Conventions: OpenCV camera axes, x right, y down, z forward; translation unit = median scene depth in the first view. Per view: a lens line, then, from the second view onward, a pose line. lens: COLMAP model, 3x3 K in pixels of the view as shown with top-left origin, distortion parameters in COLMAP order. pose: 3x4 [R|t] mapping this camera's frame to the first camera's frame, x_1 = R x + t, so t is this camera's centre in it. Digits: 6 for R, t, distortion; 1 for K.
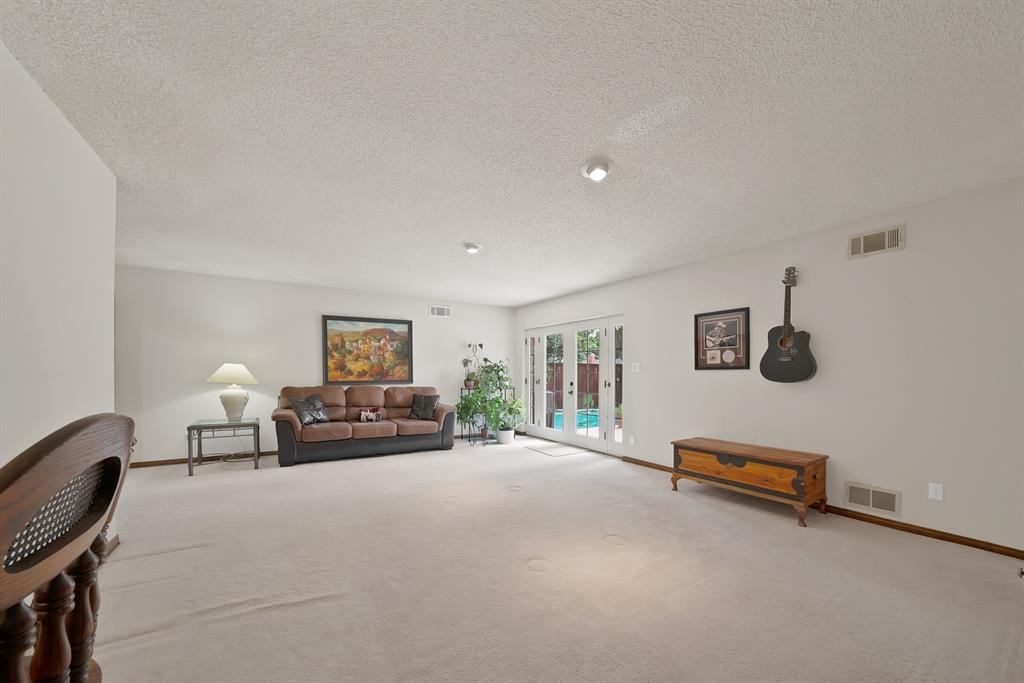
lens RADIAL K [[380.5, 0, 501.1], [0, 380.5, 378.1], [0, 0, 1]] dist [-0.001211, -0.000022]
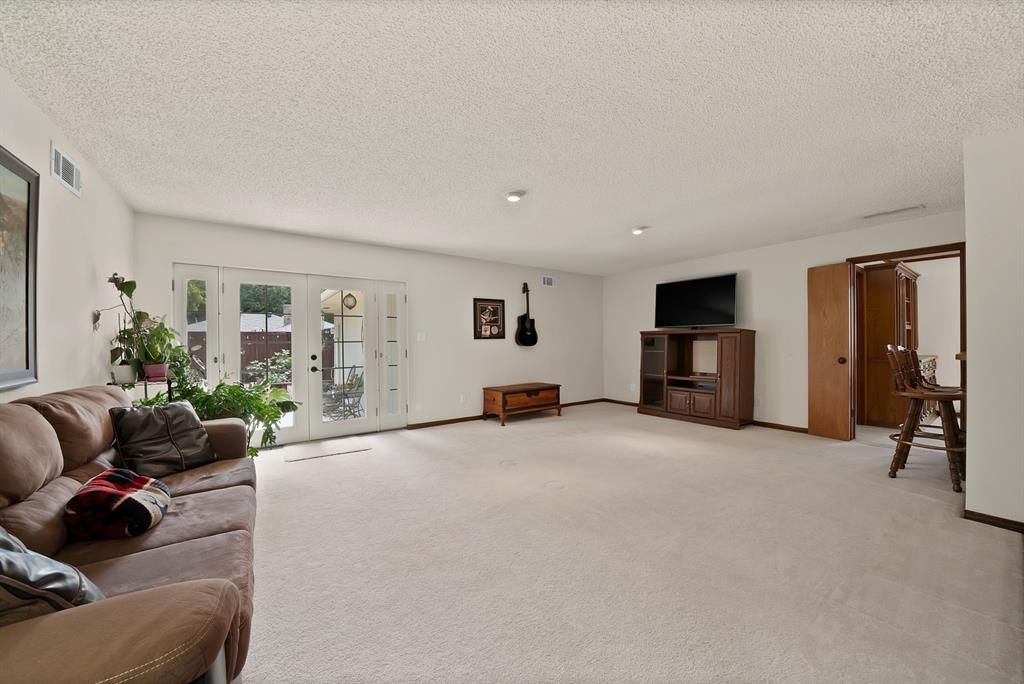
lens RADIAL K [[370.3, 0, 508.6], [0, 370.3, 345.2], [0, 0, 1]] dist [-0.022082, 0.000082]
pose [[-0.066056, -0.010458, 0.997761, -0.599066], [0.023123, 0.999660, 0.012009, -0.009500], [-0.997548, 0.023865, -0.065792, 0.719660]]
